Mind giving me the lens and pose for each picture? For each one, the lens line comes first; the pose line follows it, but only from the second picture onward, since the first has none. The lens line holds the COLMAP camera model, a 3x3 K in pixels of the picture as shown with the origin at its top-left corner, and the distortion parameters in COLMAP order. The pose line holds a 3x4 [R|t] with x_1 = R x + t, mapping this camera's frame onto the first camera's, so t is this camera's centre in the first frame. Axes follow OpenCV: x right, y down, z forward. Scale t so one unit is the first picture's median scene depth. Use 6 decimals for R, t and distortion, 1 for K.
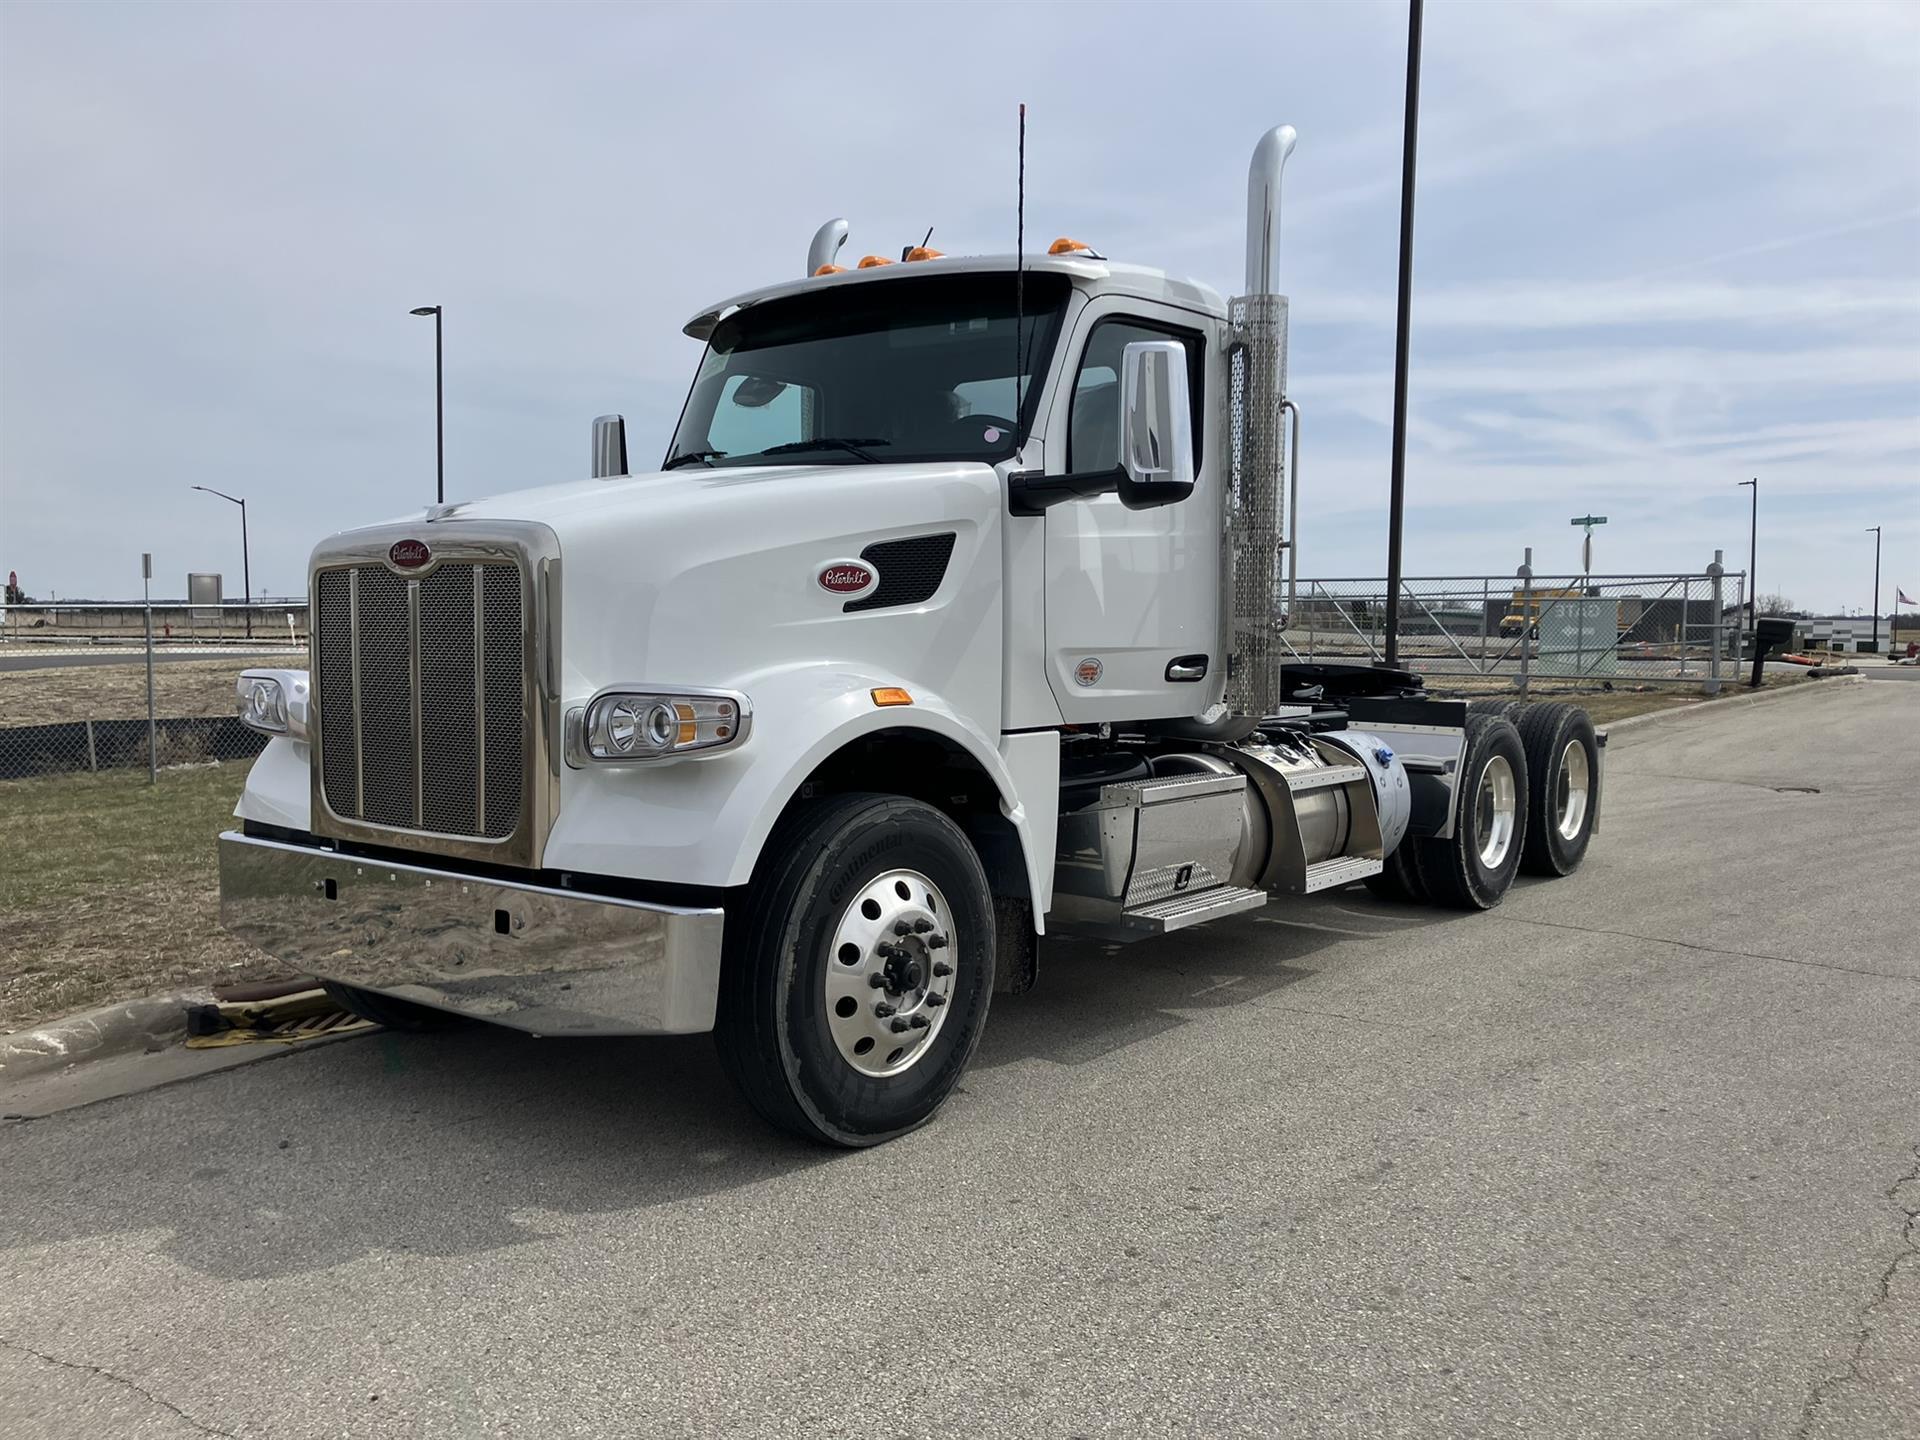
lens RADIAL K [[1613.9, 0, 977.4], [0, 1613.9, 740.8], [0, 0, 1]] dist [0.026213, -0.010726]
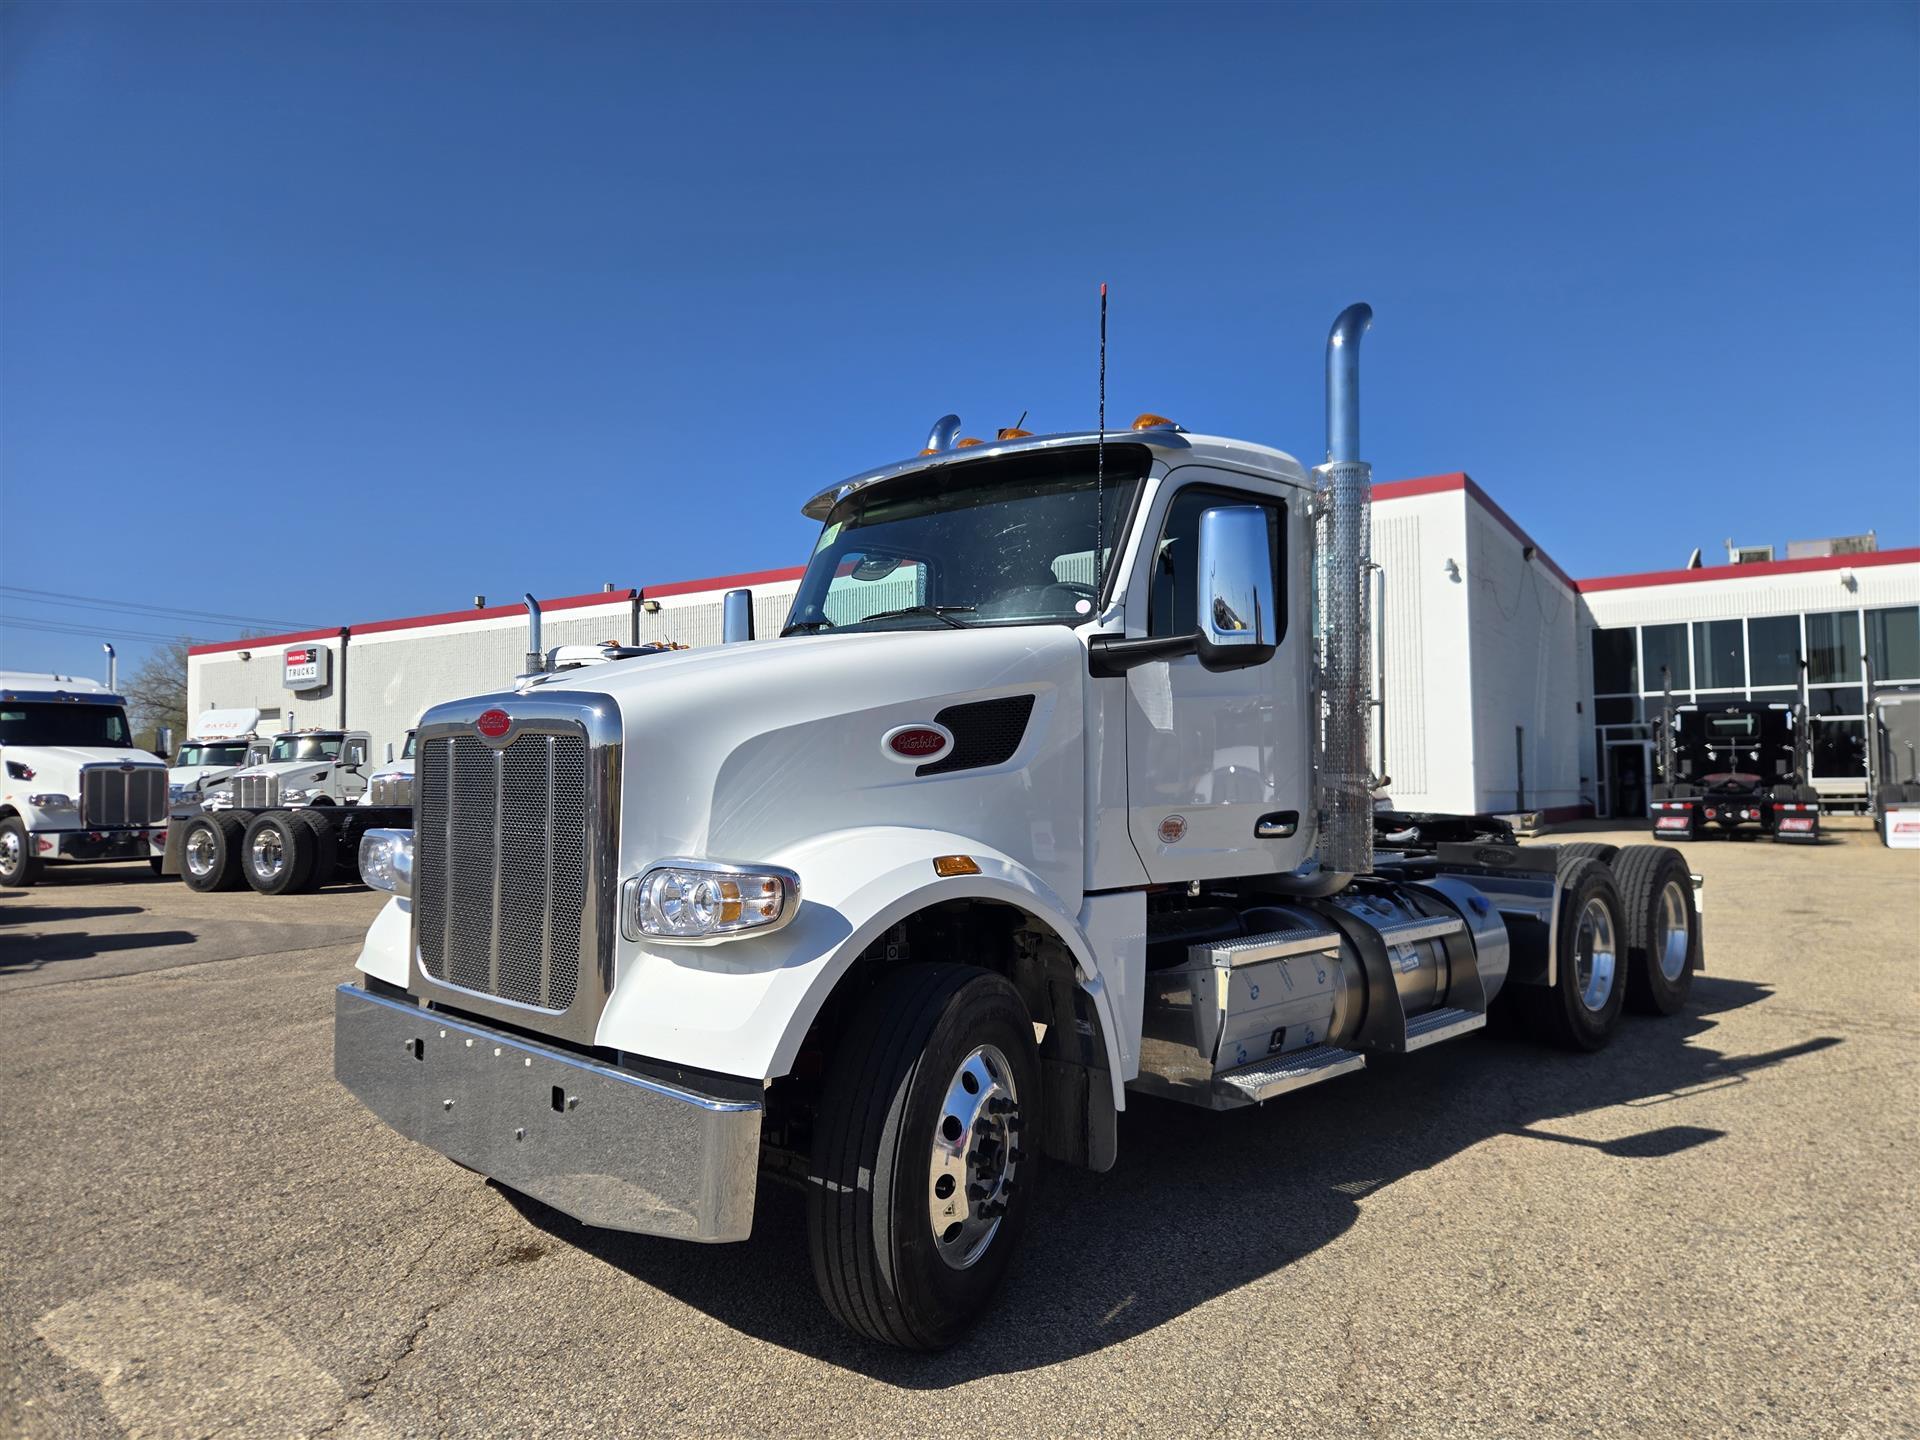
lens RADIAL K [[1398.7, 0, 947.5], [0, 1398.7, 716.9], [0, 0, 1]] dist [0.002937, 0.000520]
pose [[0.993870, -0.007216, -0.110318, 0.025603], [-0.004376, 0.994518, -0.104477, -0.022607], [0.110467, 0.104319, 0.988390, 0.127348]]
